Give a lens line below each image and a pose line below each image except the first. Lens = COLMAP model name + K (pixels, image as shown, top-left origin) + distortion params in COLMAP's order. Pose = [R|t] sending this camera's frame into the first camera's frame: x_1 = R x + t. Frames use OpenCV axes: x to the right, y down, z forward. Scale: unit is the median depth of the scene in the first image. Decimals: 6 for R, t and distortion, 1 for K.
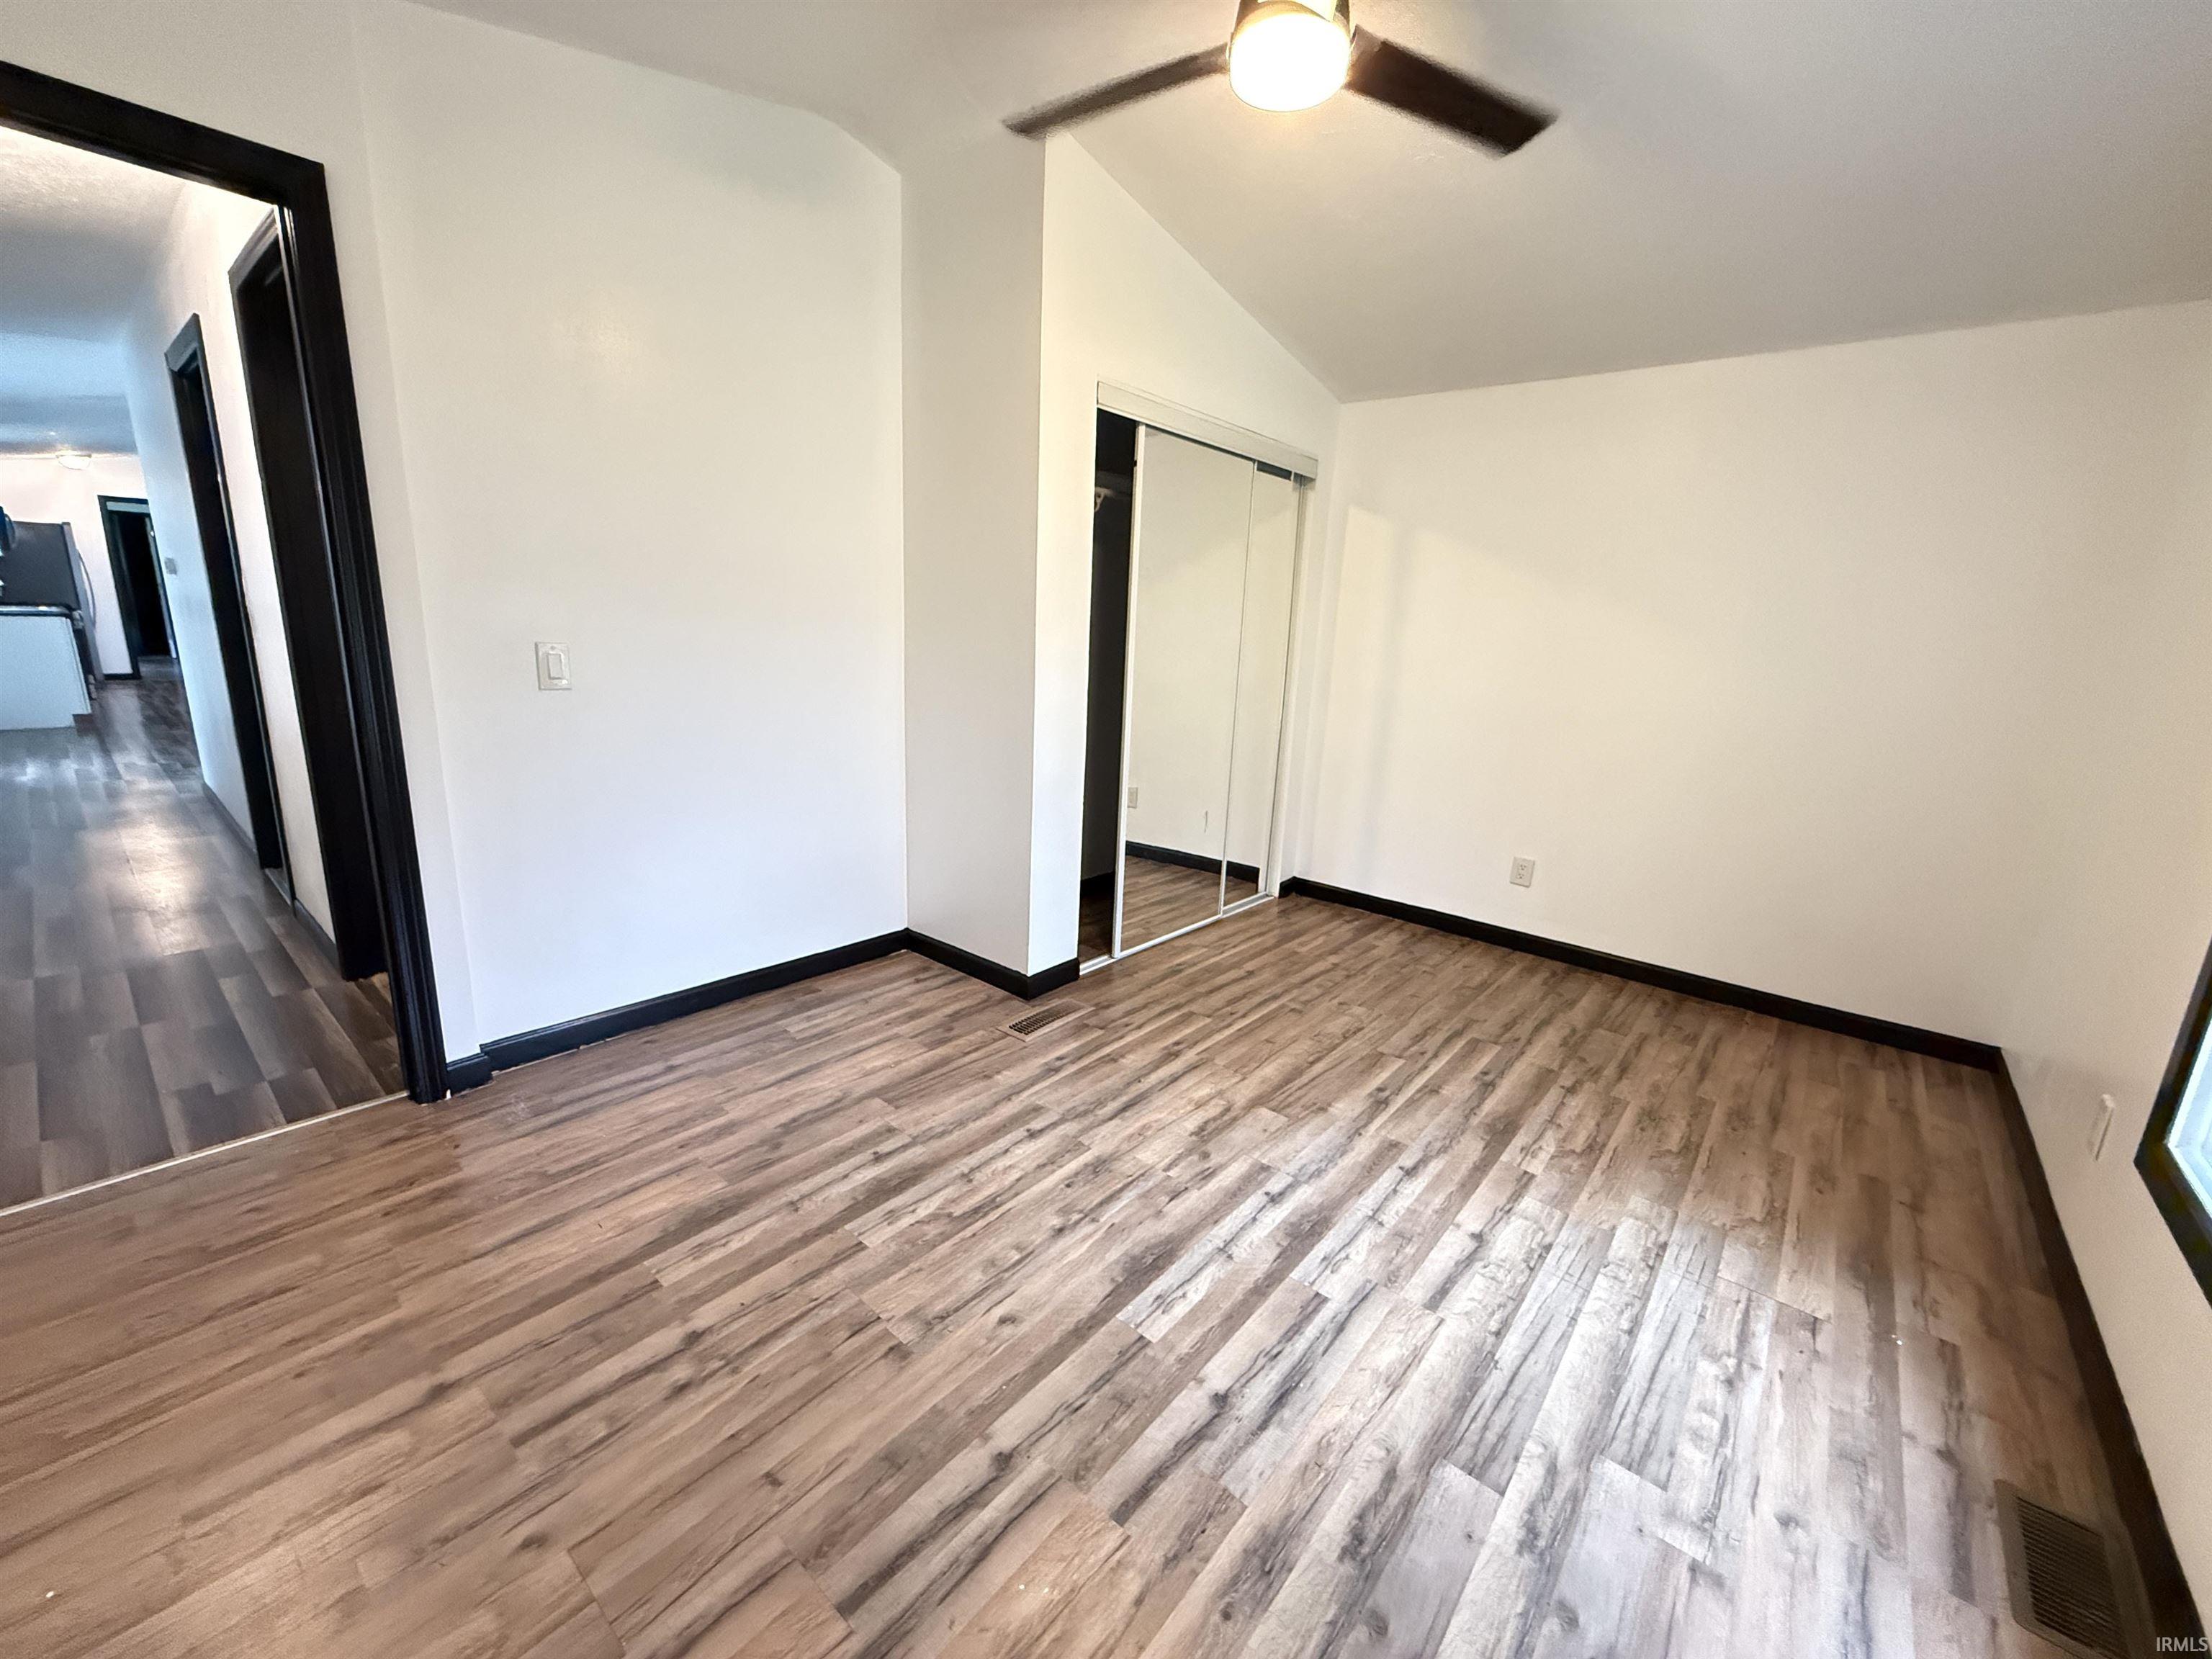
lens RADIAL K [[887.9, 0, 1088.8], [0, 887.9, 837.7], [0, 0, 1]] dist [-0.000753, 0.000589]
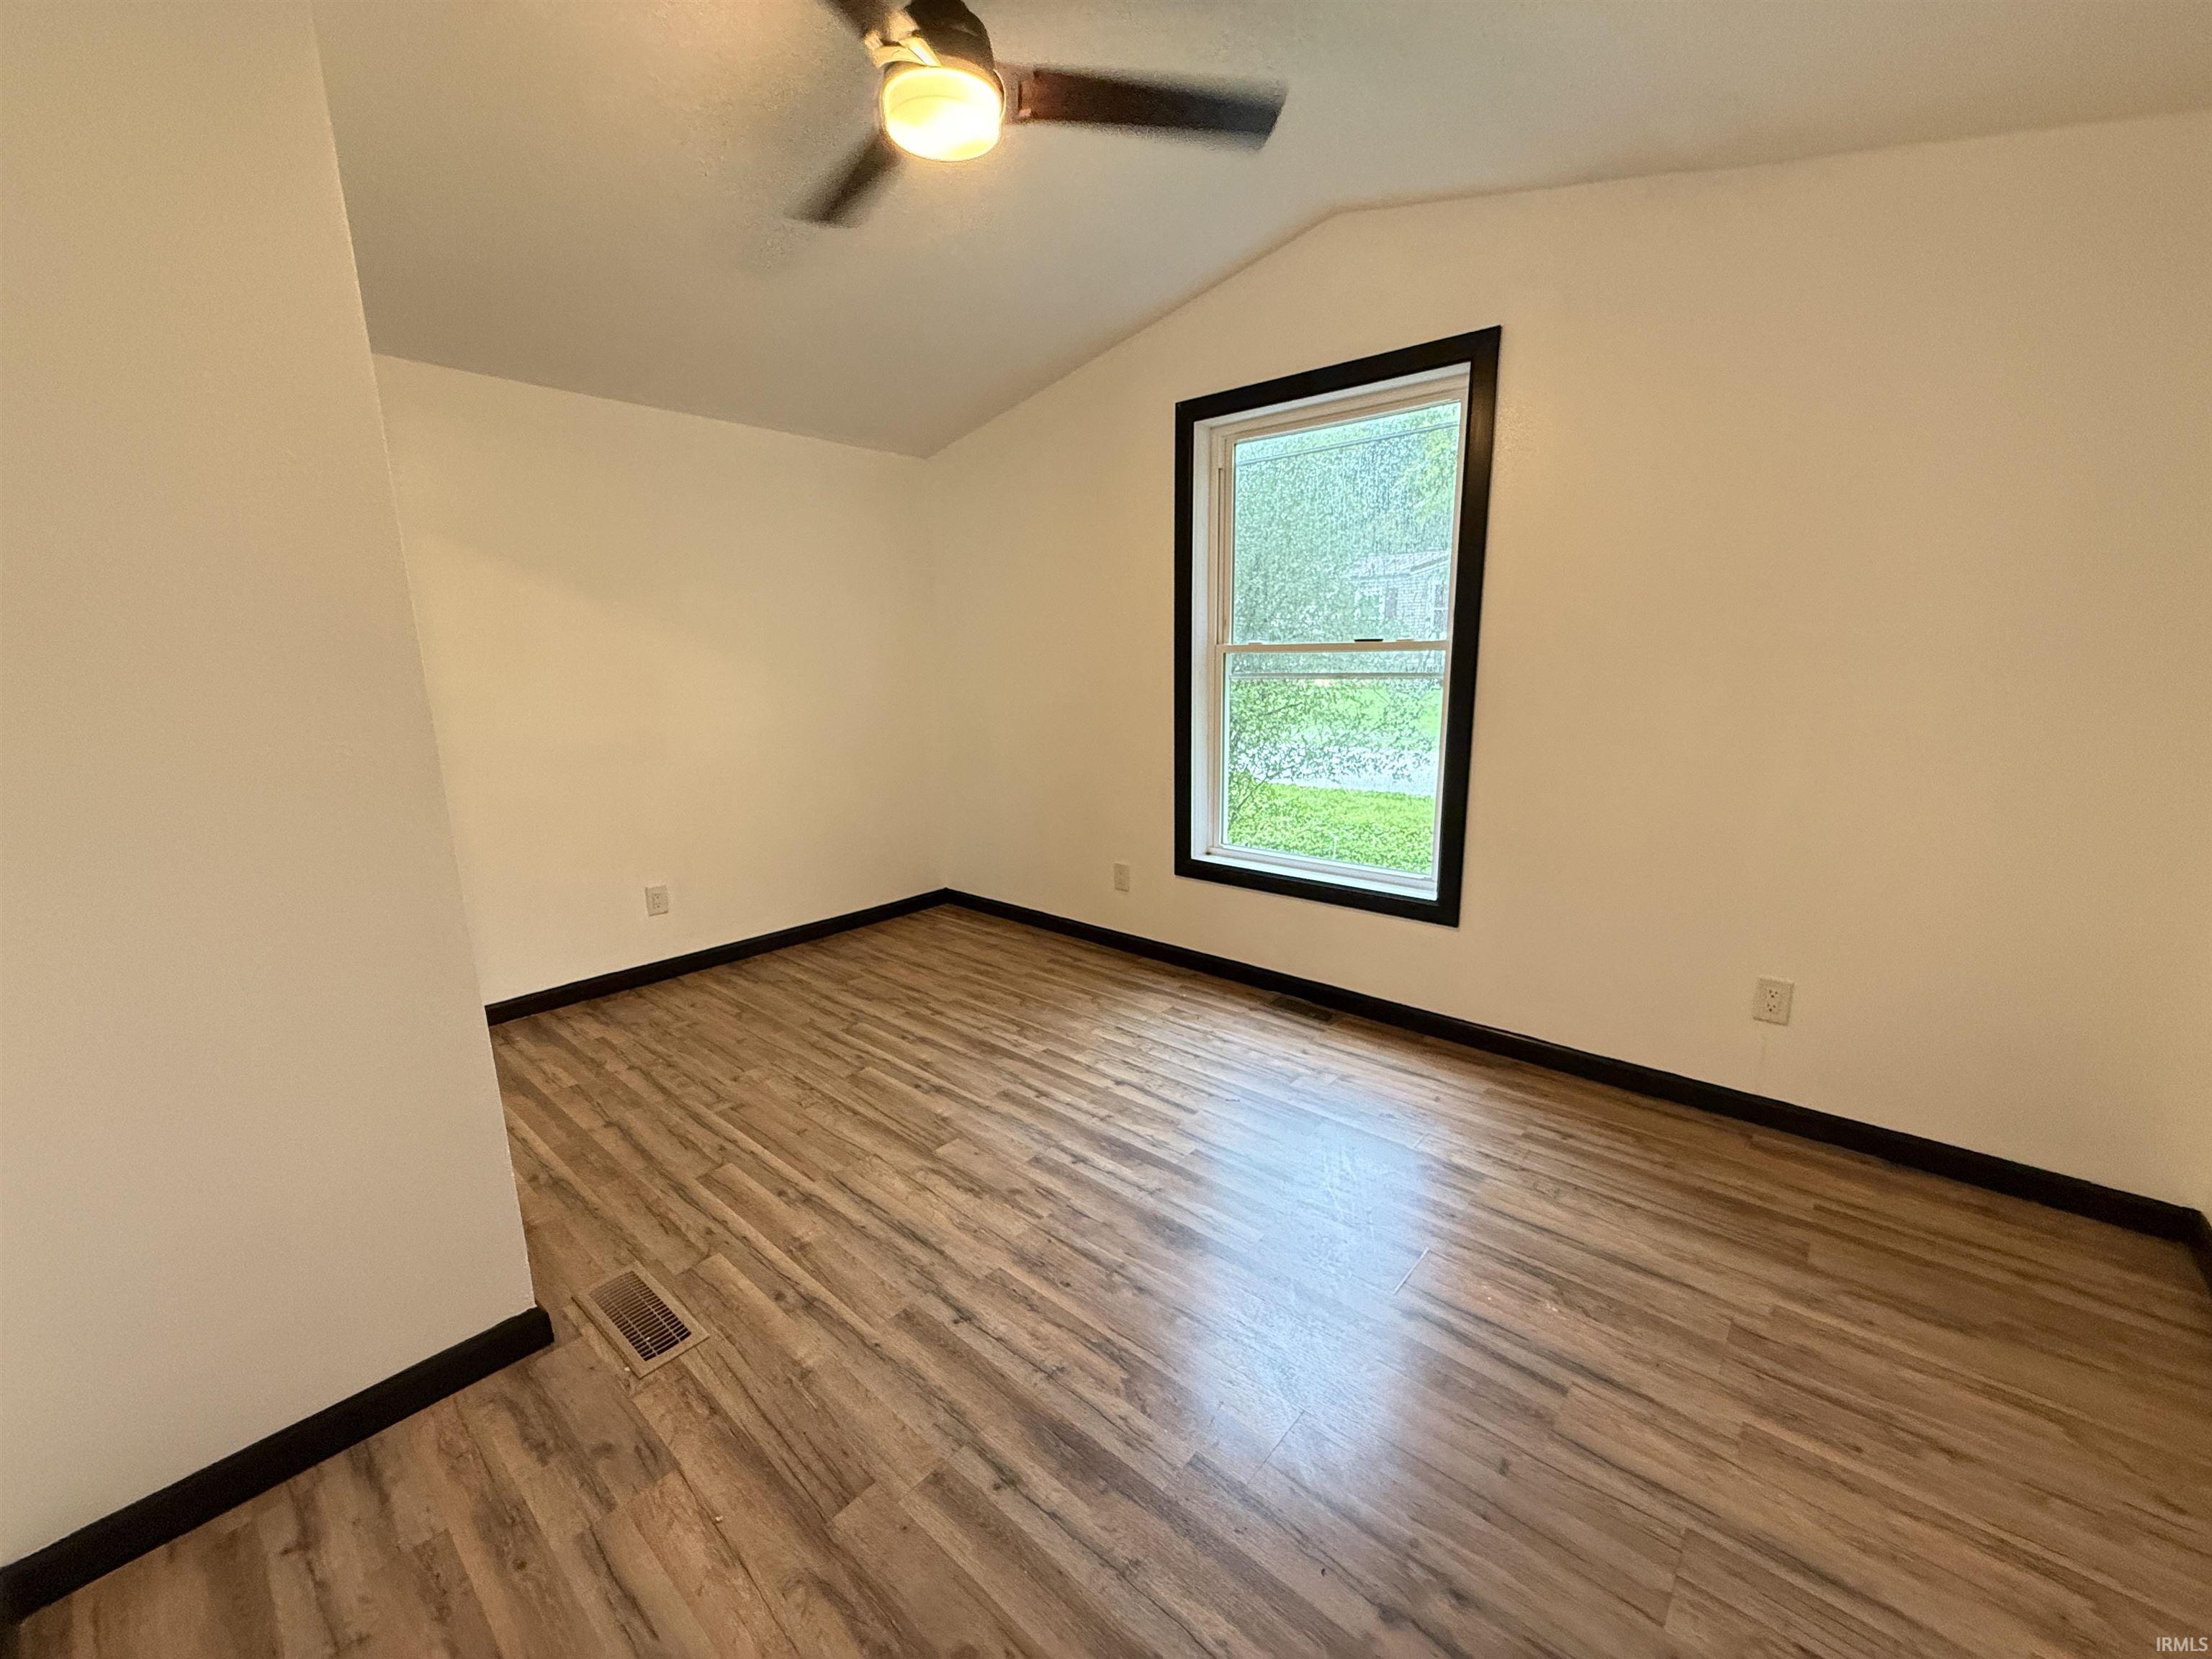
lens RADIAL K [[887.9, 0, 1123.9], [0, 887.9, 812.5], [0, 0, 1]] dist [-0.000753, 0.000589]
pose [[-0.004345, -0.223396, 0.974718, -0.656918], [0.249143, 0.943748, 0.217409, -0.202853], [-0.968457, 0.243789, 0.051557, 0.640484]]
